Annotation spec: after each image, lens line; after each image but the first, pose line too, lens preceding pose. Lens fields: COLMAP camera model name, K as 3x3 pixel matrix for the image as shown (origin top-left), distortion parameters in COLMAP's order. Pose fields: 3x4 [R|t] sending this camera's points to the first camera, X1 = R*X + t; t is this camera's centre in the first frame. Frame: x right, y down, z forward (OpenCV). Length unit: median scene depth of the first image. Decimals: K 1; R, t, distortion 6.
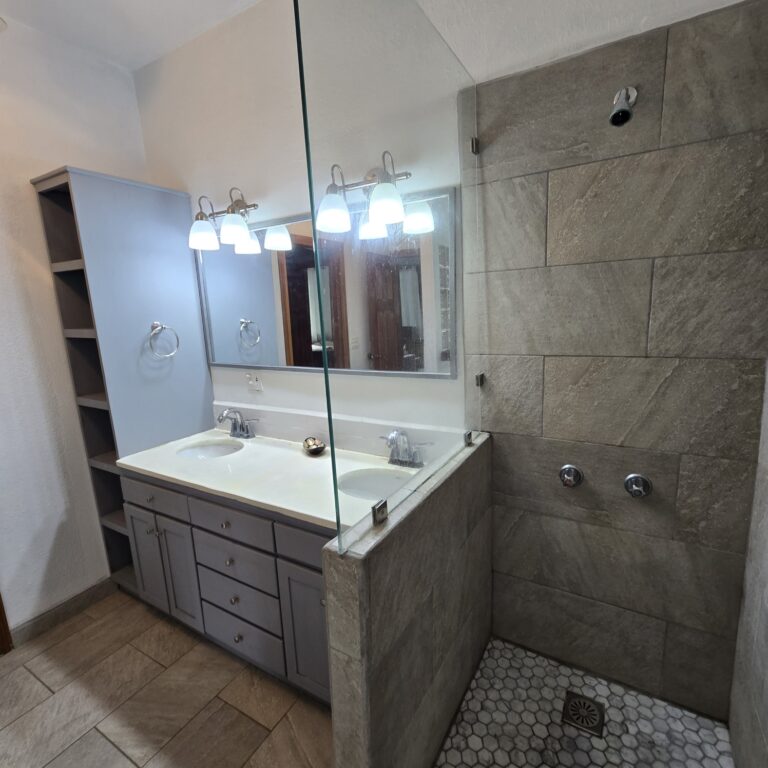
lens RADIAL K [[419.4, 0, 384.8], [0, 419.4, 387.1], [0, 0, 1]] dist [-0.000125, 0.002480]
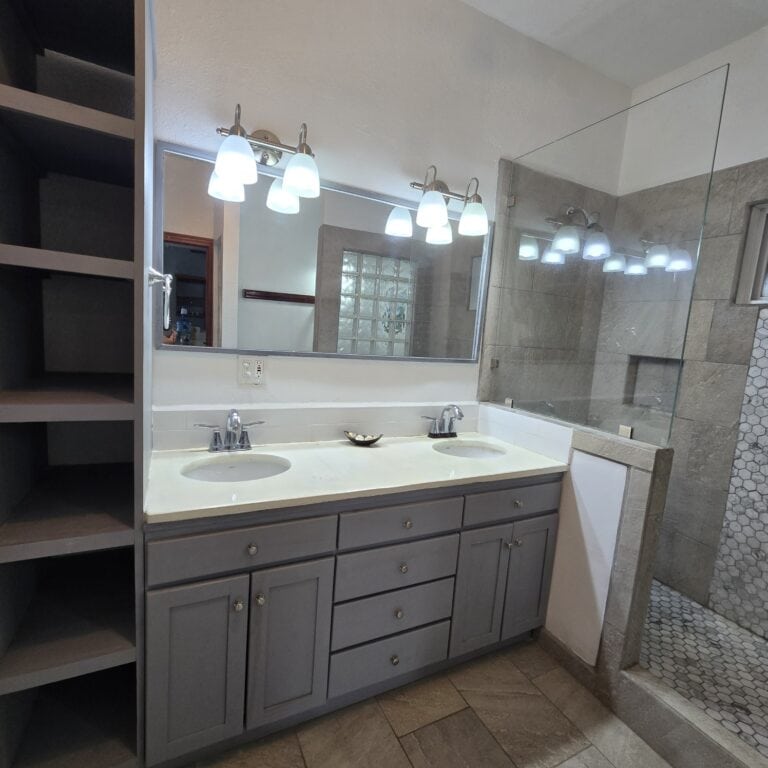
lens RADIAL K [[419.4, 0, 387.4], [0, 419.4, 386.4], [0, 0, 1]] dist [-0.000125, 0.002480]
pose [[0.534761, -0.029915, 0.844474, -1.053248], [0.062552, 0.998033, -0.004256, 0.039914], [-0.842685, 0.055099, 0.535580, 0.512109]]
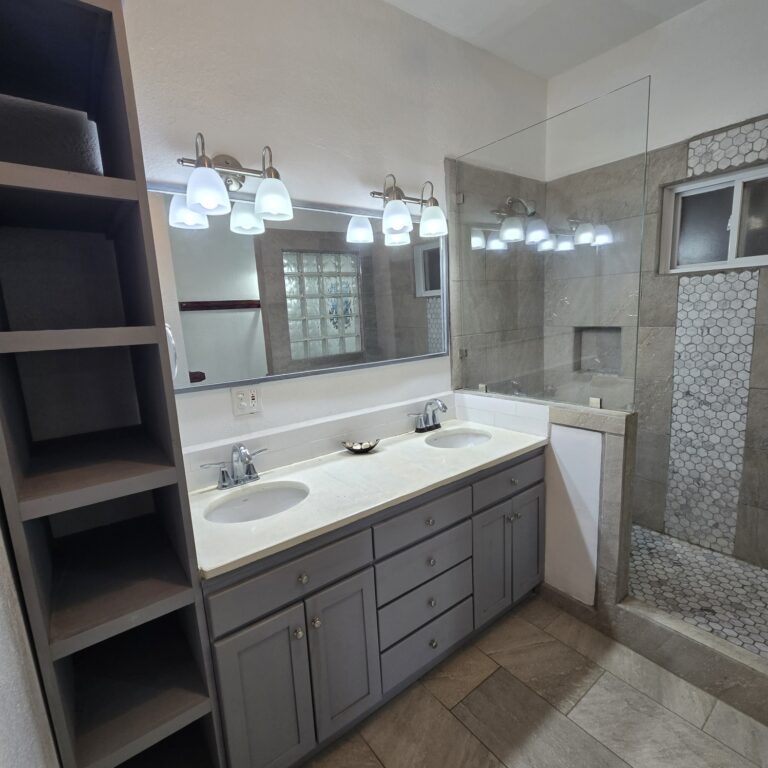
lens RADIAL K [[419.4, 0, 387.3], [0, 419.4, 387.7], [0, 0, 1]] dist [-0.000125, 0.002480]
pose [[0.380233, -0.142116, 0.913907, -1.151500], [0.207144, 0.976108, 0.065606, -0.045338], [-0.901396, 0.164364, 0.400588, 0.612296]]
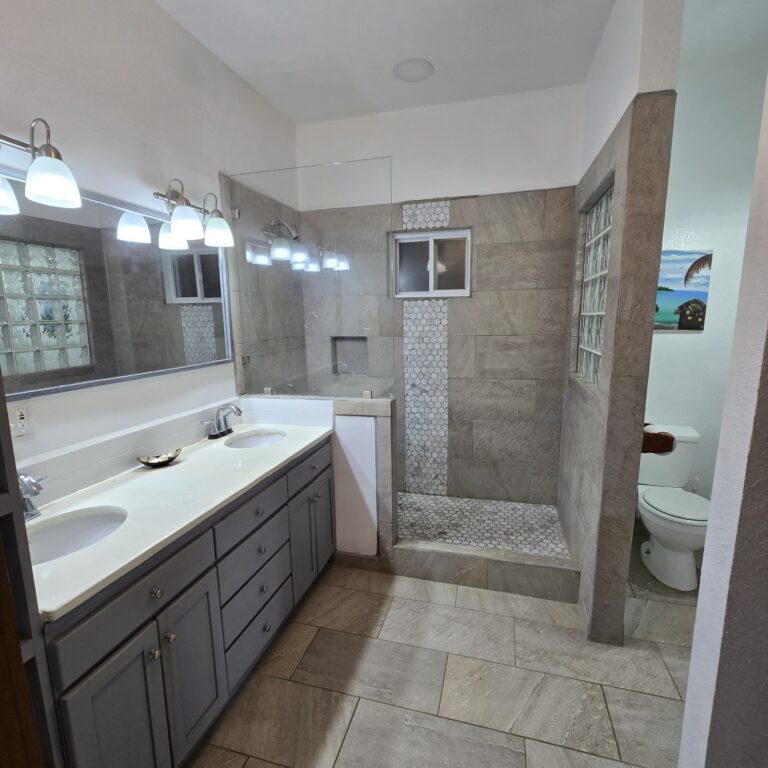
lens RADIAL K [[419.4, 0, 385.7], [0, 419.4, 387.7], [0, 0, 1]] dist [-0.000125, 0.002480]
pose [[-0.248635, -0.117831, 0.961403, -1.302250], [0.205656, 0.963520, 0.171276, -0.070175], [-0.946513, 0.240303, -0.215332, 0.796233]]
